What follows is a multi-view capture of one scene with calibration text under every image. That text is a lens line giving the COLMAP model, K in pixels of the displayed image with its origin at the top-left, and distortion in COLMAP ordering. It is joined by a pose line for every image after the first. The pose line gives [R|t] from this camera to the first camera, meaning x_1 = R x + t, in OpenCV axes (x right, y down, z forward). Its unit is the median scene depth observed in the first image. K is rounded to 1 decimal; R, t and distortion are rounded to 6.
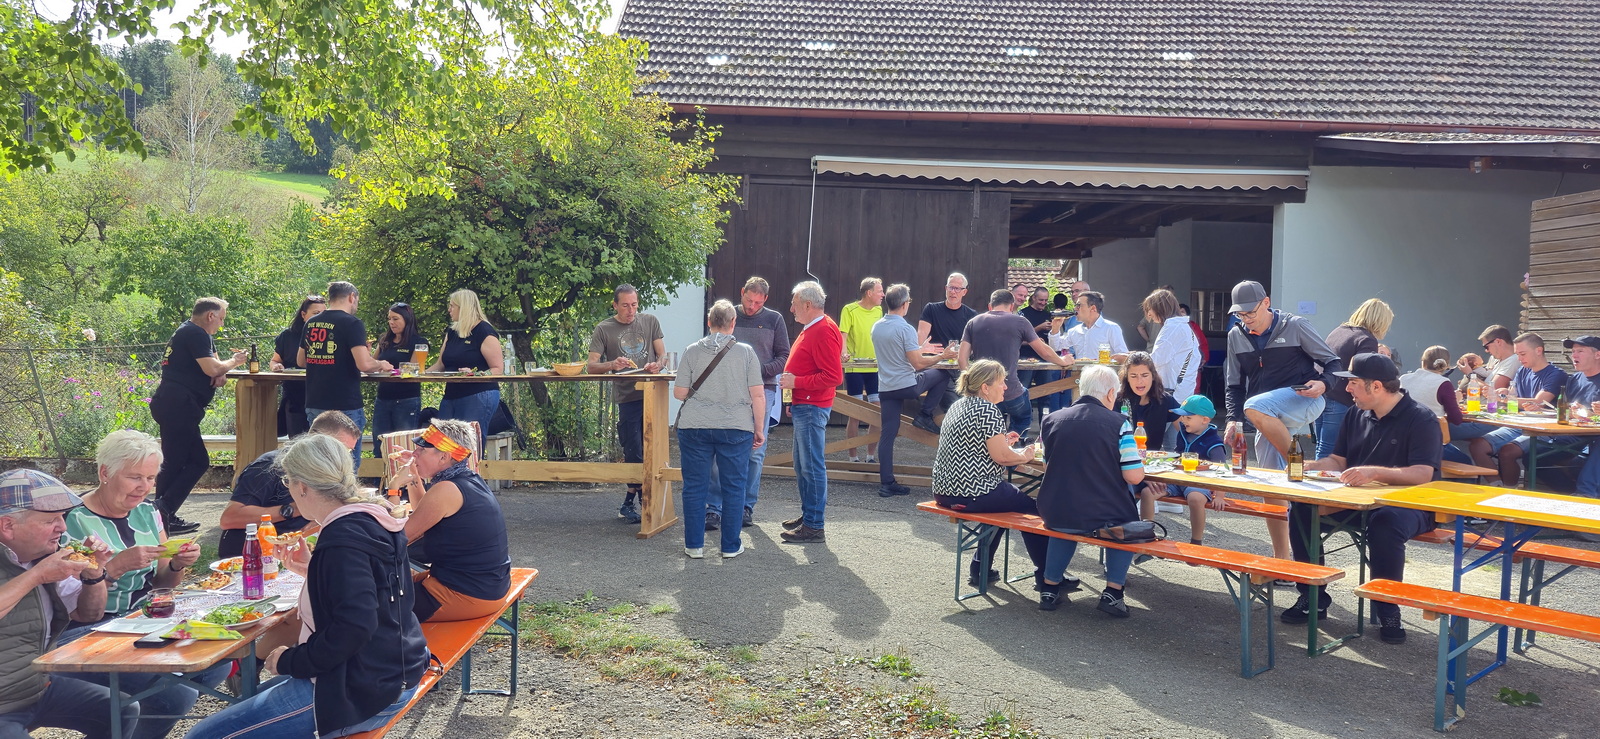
lens RADIAL K [[1106.2, 0, 805.4], [0, 1106.2, 353.9], [0, 0, 1]] dist [0.107478, -0.130111]
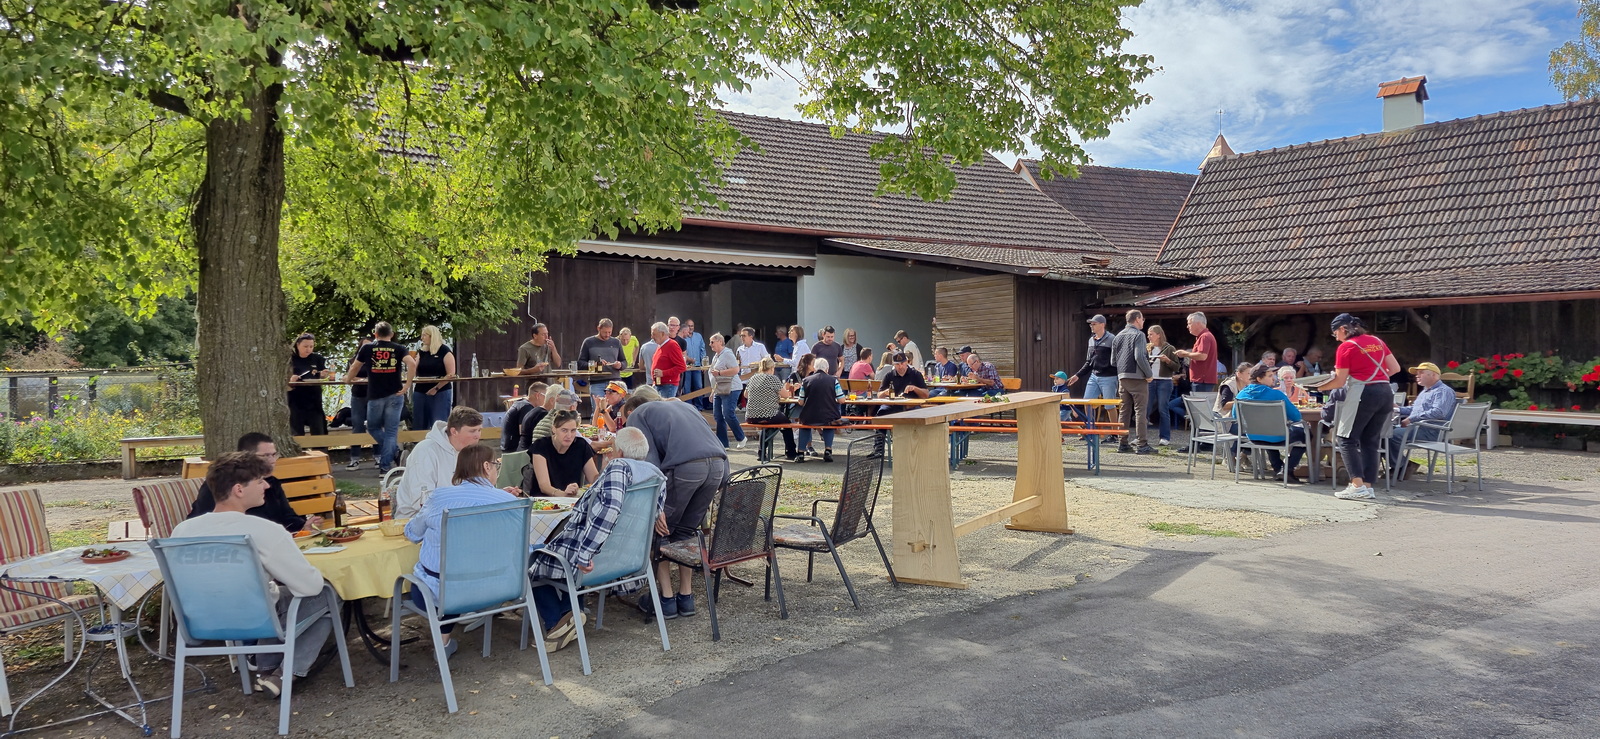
lens RADIAL K [[1106.2, 0, 805.4], [0, 1106.2, 353.9], [0, 0, 1]] dist [0.107478, -0.130111]
pose [[0.865421, -0.017931, 0.500724, -0.420444], [0.034781, 0.999099, -0.024336, 0.026212], [-0.499837, 0.038477, 0.865265, -0.453441]]
